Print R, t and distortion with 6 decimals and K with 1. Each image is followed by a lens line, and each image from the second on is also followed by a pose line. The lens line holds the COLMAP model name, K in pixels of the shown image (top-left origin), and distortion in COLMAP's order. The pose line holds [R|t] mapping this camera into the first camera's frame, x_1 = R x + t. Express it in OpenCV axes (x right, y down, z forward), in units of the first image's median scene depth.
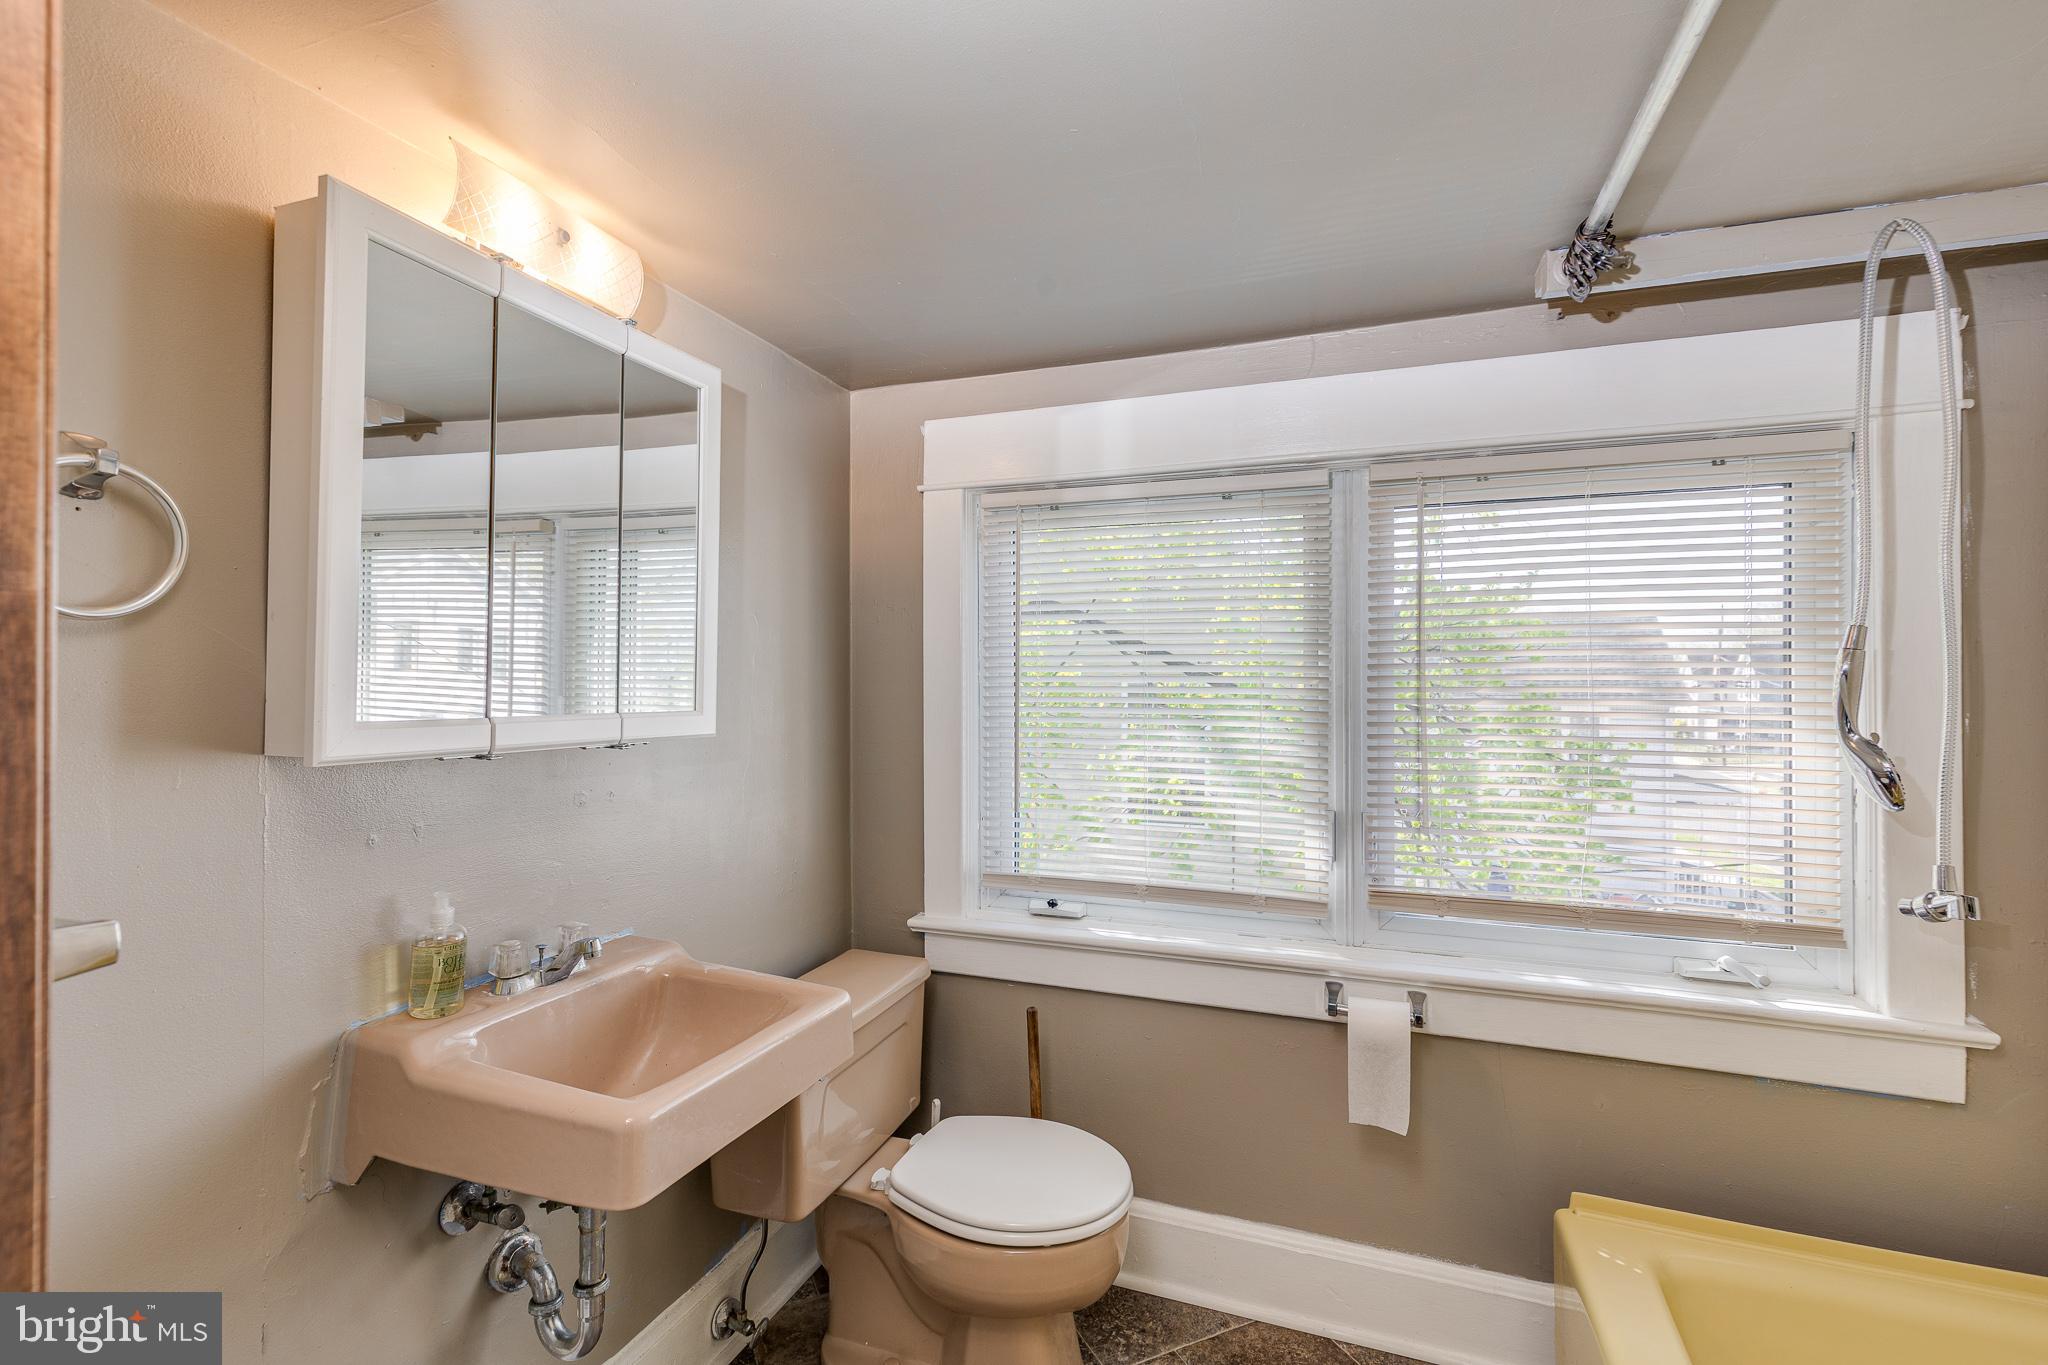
lens RADIAL K [[891.8, 0, 1031.0], [0, 891.8, 678.2], [0, 0, 1]] dist [0.000009, 0.000650]
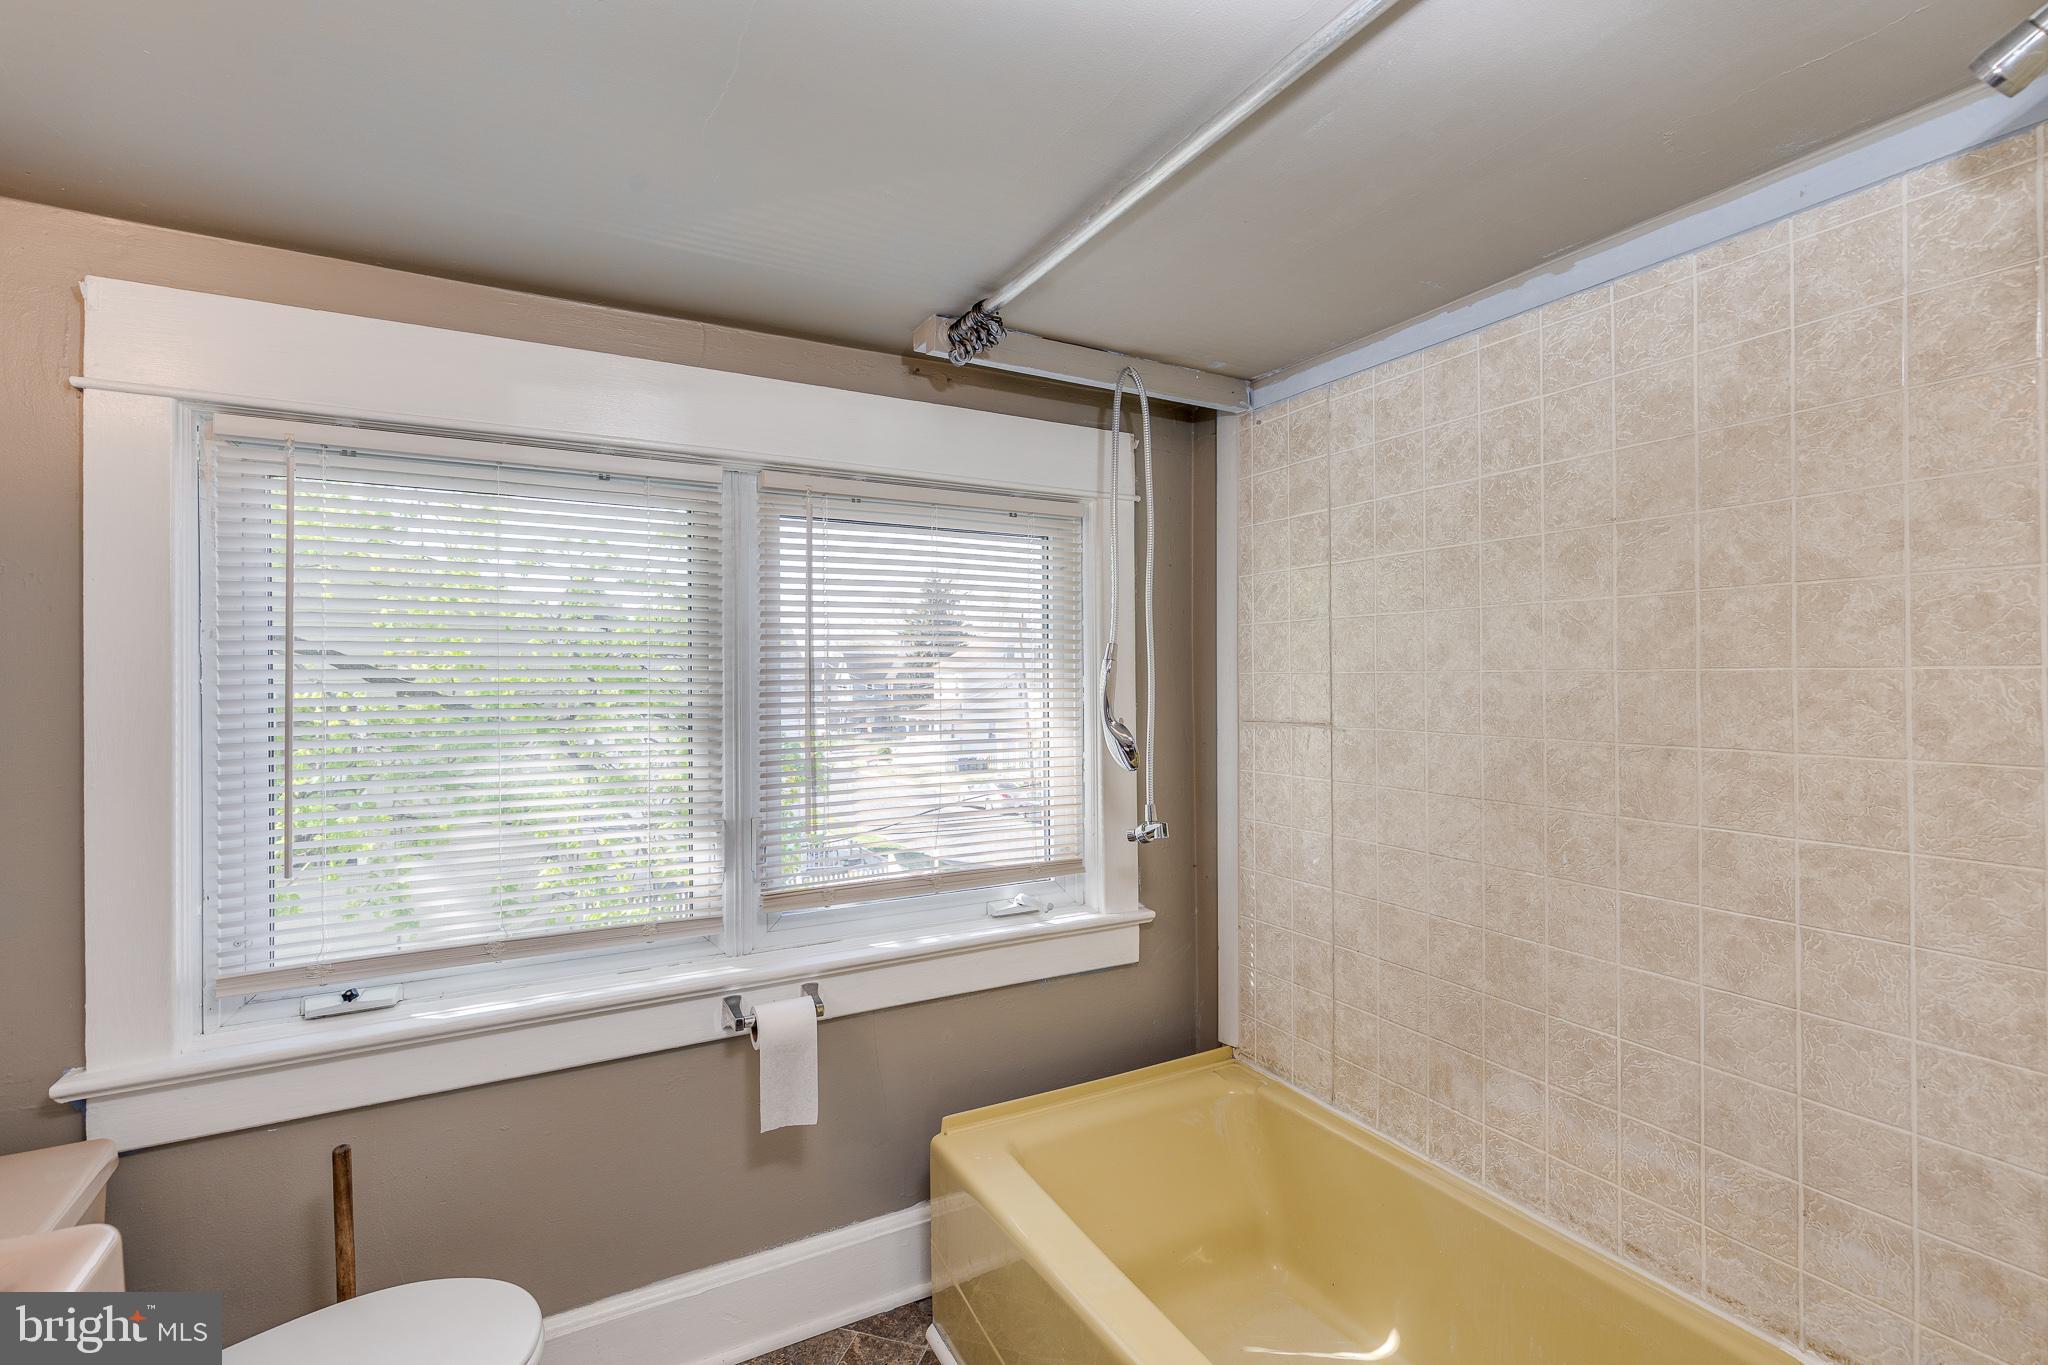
lens RADIAL K [[930.3, 0, 1029.4], [0, 930.3, 679.8], [0, 0, 1]] dist [0.004358, -0.000406]
pose [[0.651623, -0.004520, 0.758530, -0.215907], [0.008333, 0.999965, -0.001200, 0.000090], [-0.758497, 0.007103, 0.651638, 0.091194]]
